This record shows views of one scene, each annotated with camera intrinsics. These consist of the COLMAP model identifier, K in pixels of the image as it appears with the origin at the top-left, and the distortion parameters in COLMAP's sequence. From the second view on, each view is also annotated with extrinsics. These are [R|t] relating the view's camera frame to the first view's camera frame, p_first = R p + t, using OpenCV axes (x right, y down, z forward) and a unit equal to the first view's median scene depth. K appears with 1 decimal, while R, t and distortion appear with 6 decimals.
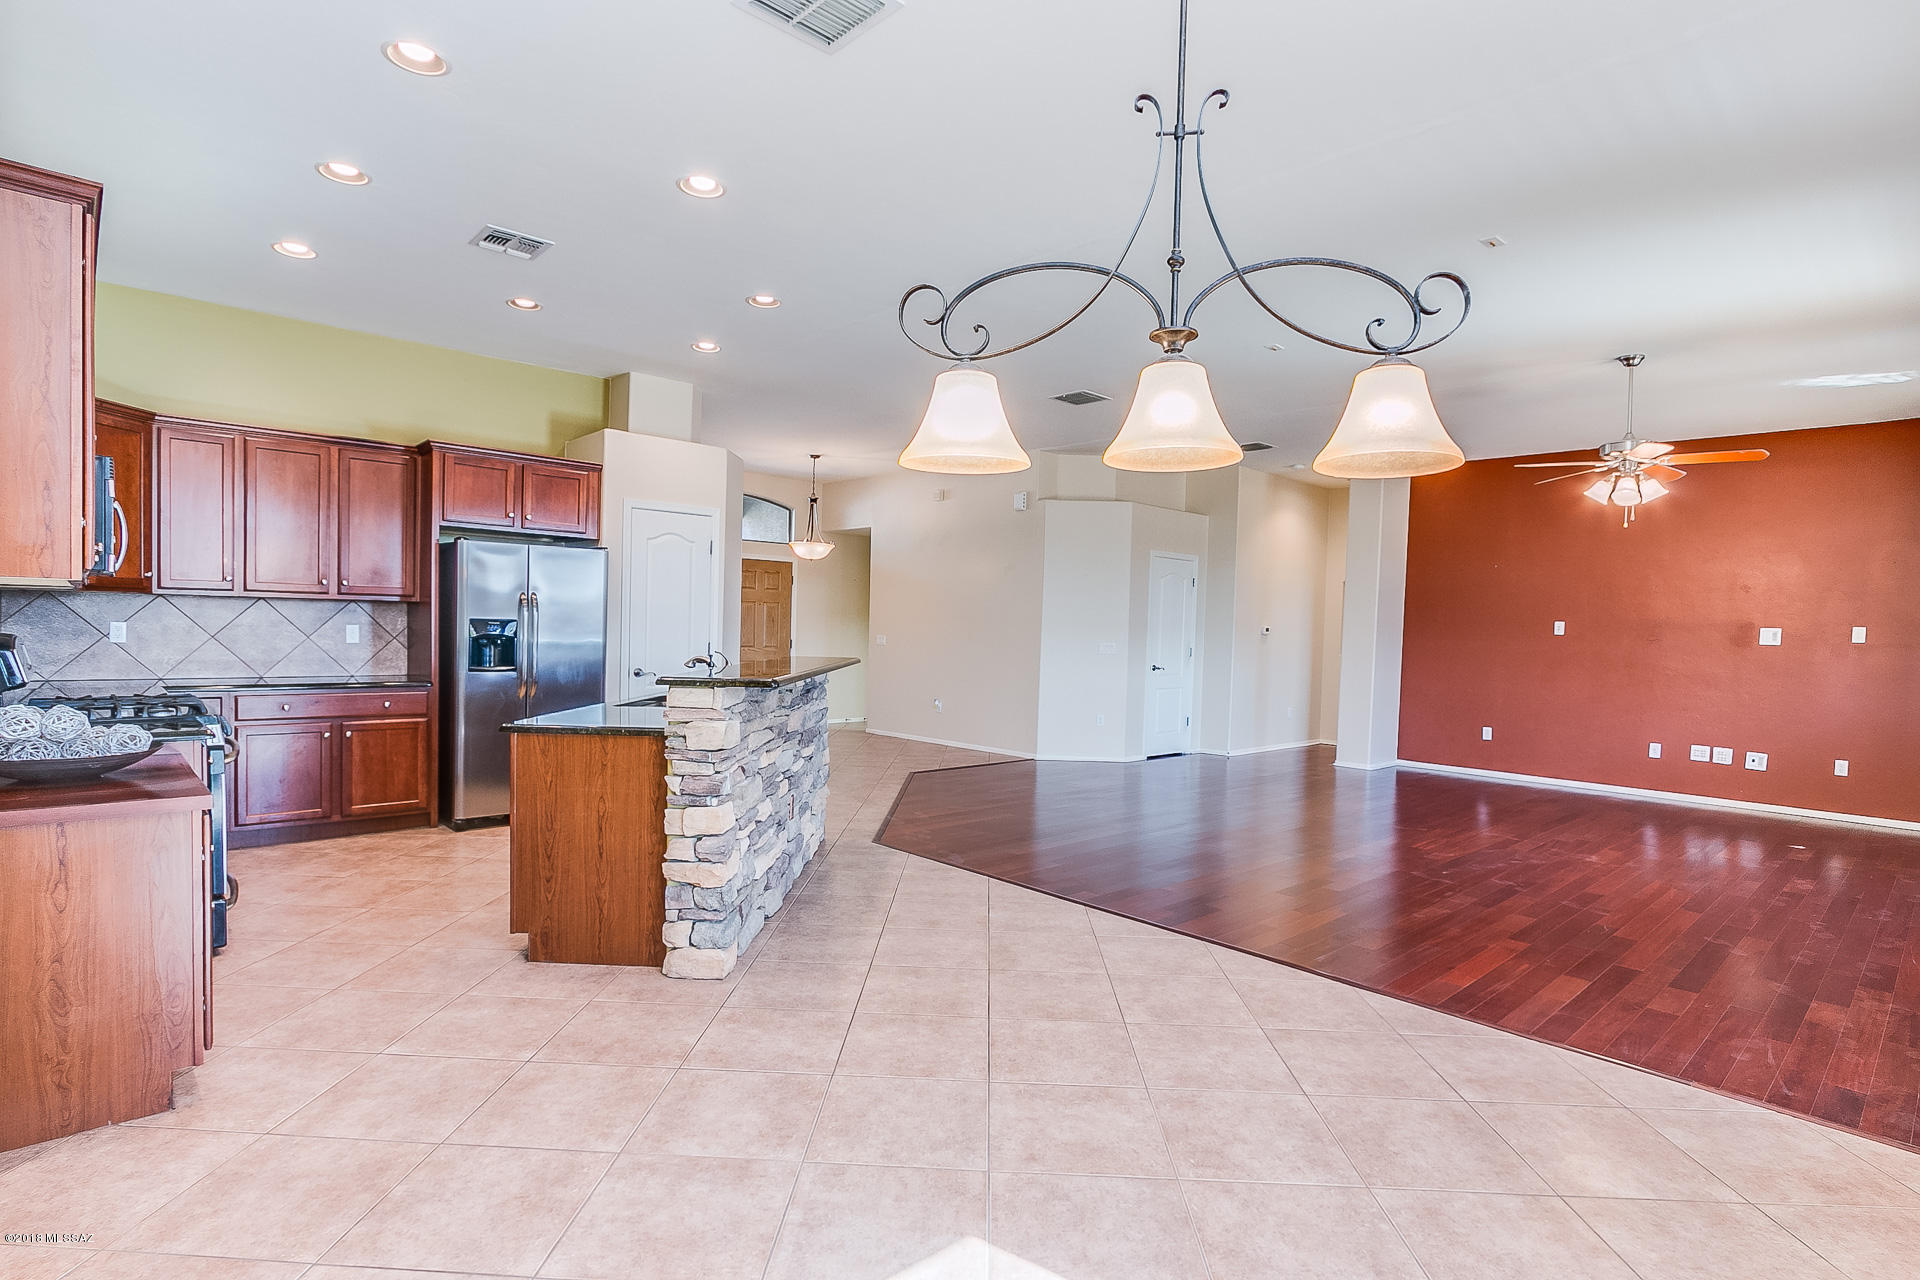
lens RADIAL K [[963.6, 0, 956.4], [0, 963.6, 652.3], [0, 0, 1]] dist [-0.018305, 0.002424]
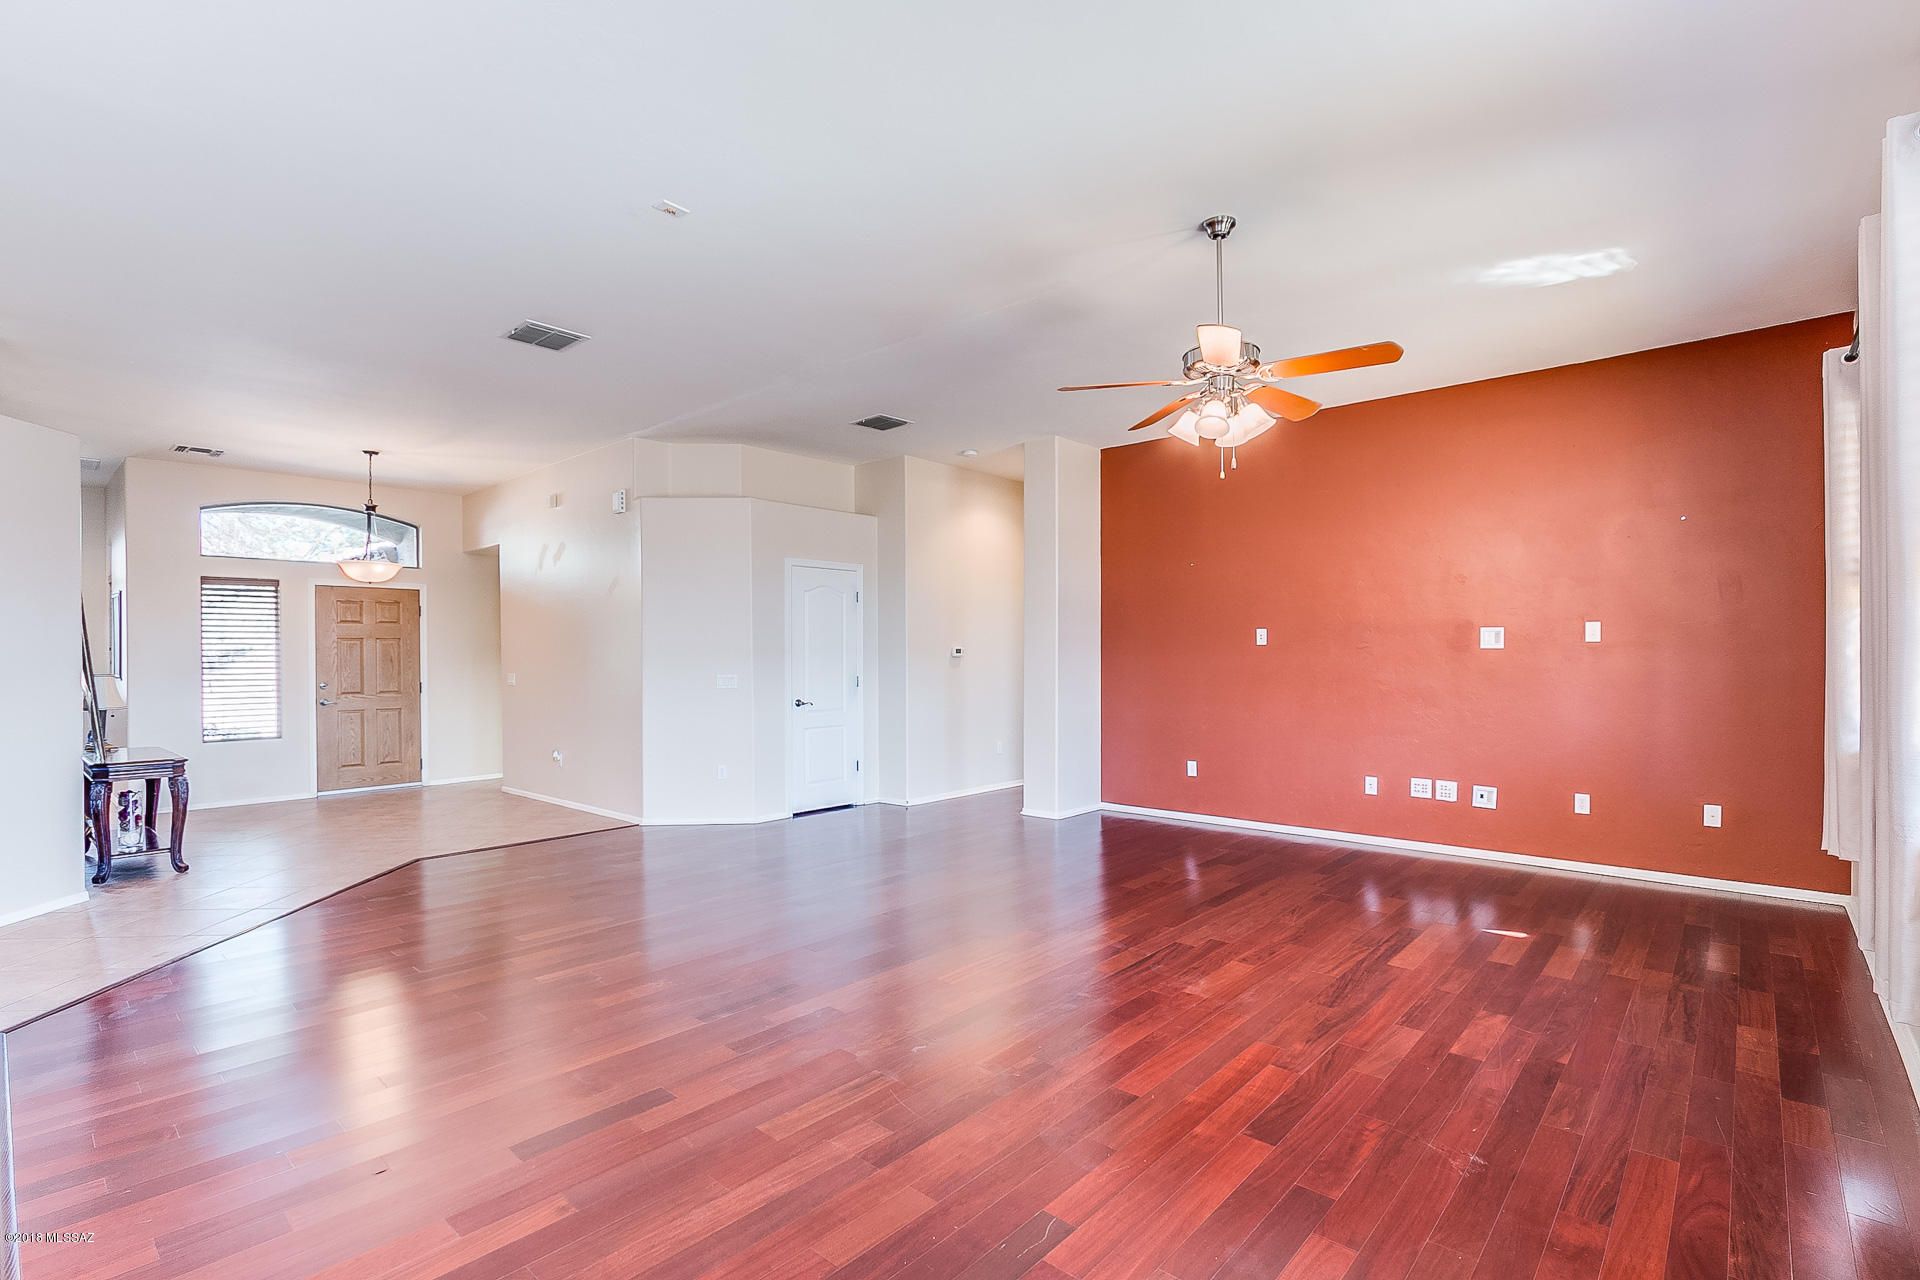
lens RADIAL K [[891.0, 0, 953.5], [0, 891.0, 647.1], [0, 0, 1]] dist [-0.016638, 0.001981]
pose [[0.995347, -0.032573, 0.090678, 0.446030], [0.036048, 0.998666, -0.036957, 0.002696], [-0.089354, 0.040054, 0.995194, 0.400464]]
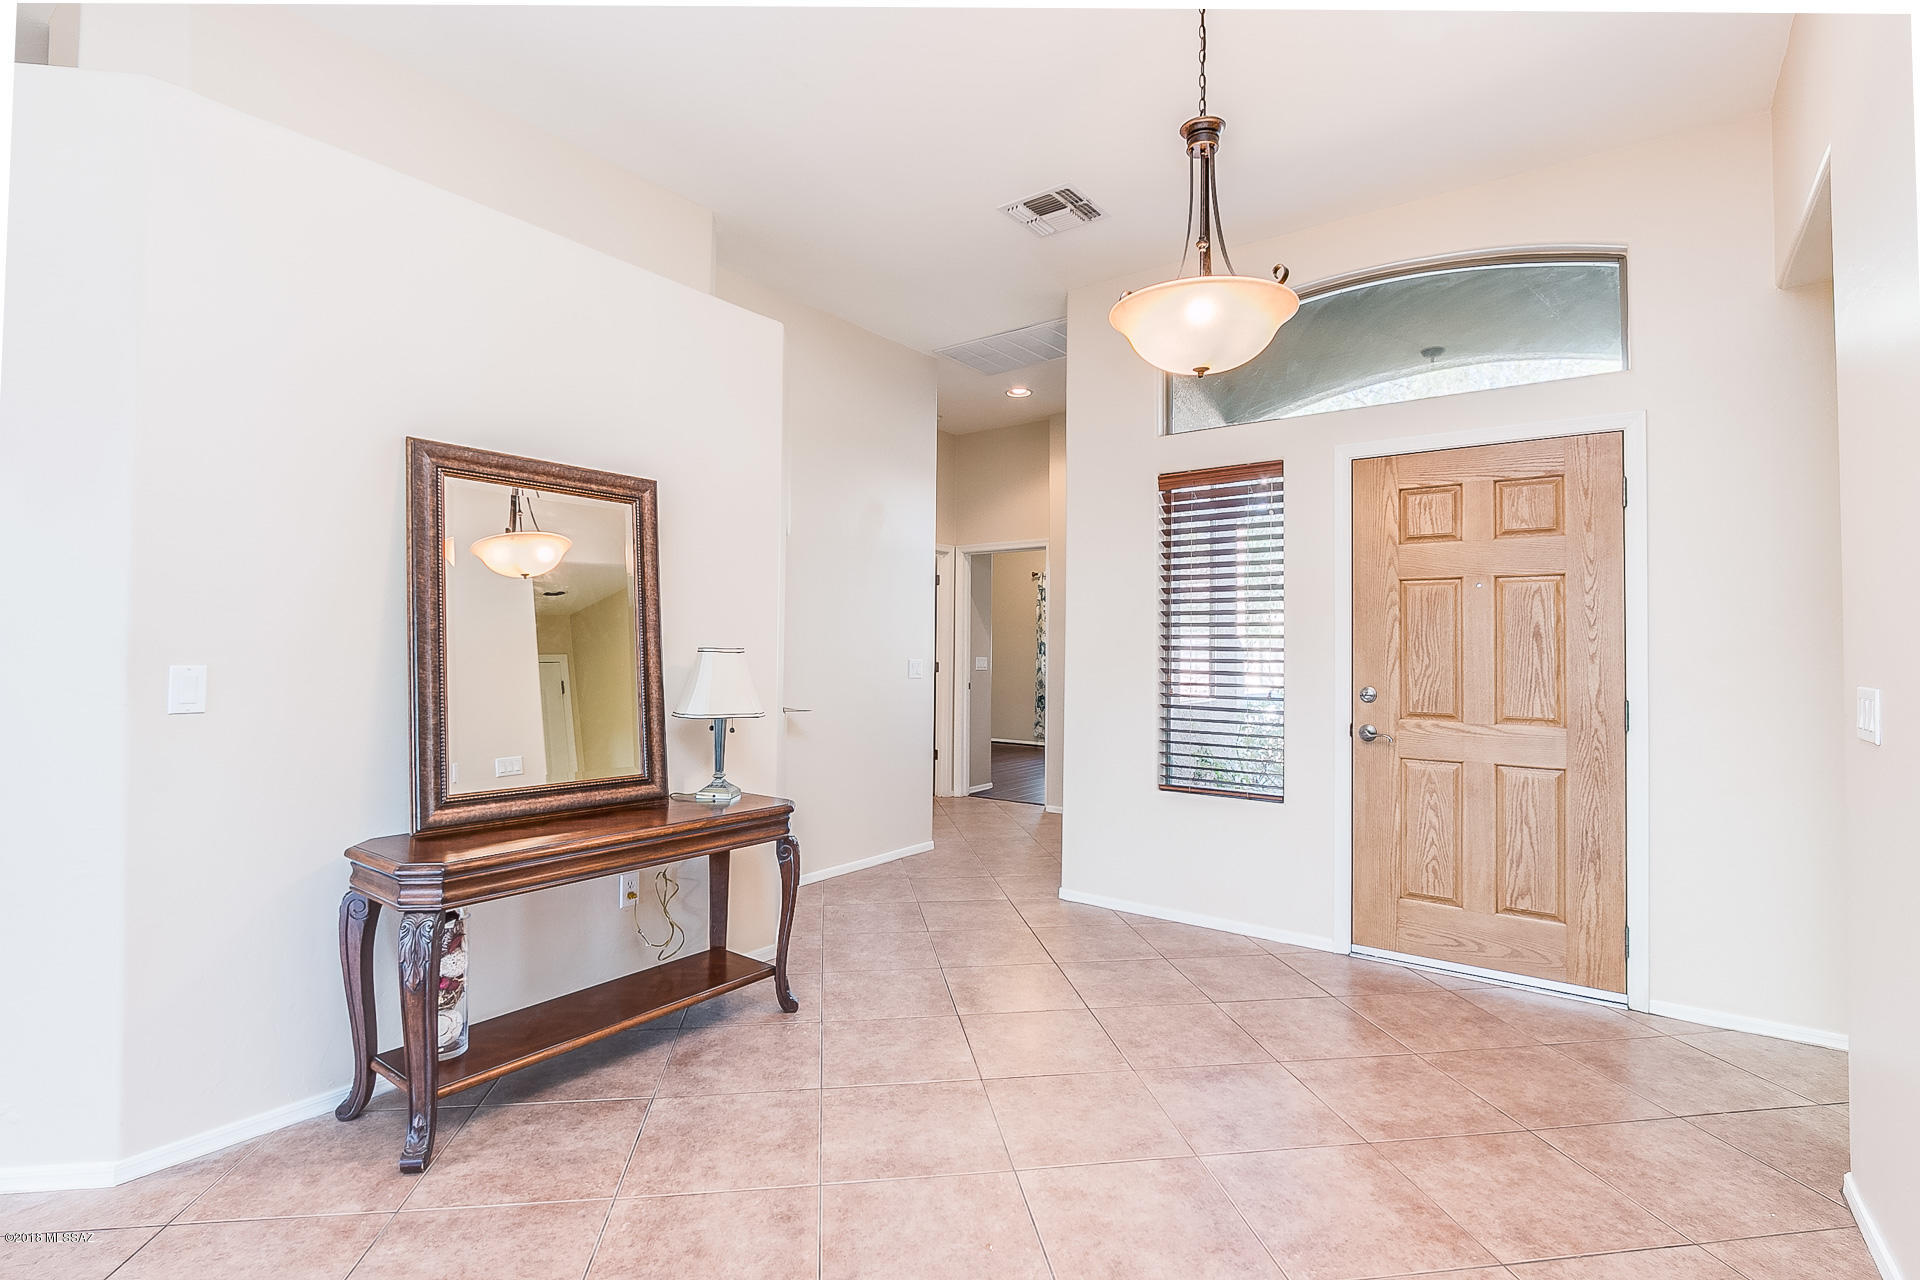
lens RADIAL K [[891.0, 0, 944.8], [0, 891.0, 634.3], [0, 0, 1]] dist [-0.016638, 0.001981]
pose [[0.154436, -0.035918, -0.987350, 0.122081], [-0.034451, 0.998535, -0.041713, -0.028891], [0.987402, 0.040458, 0.152973, 1.511874]]
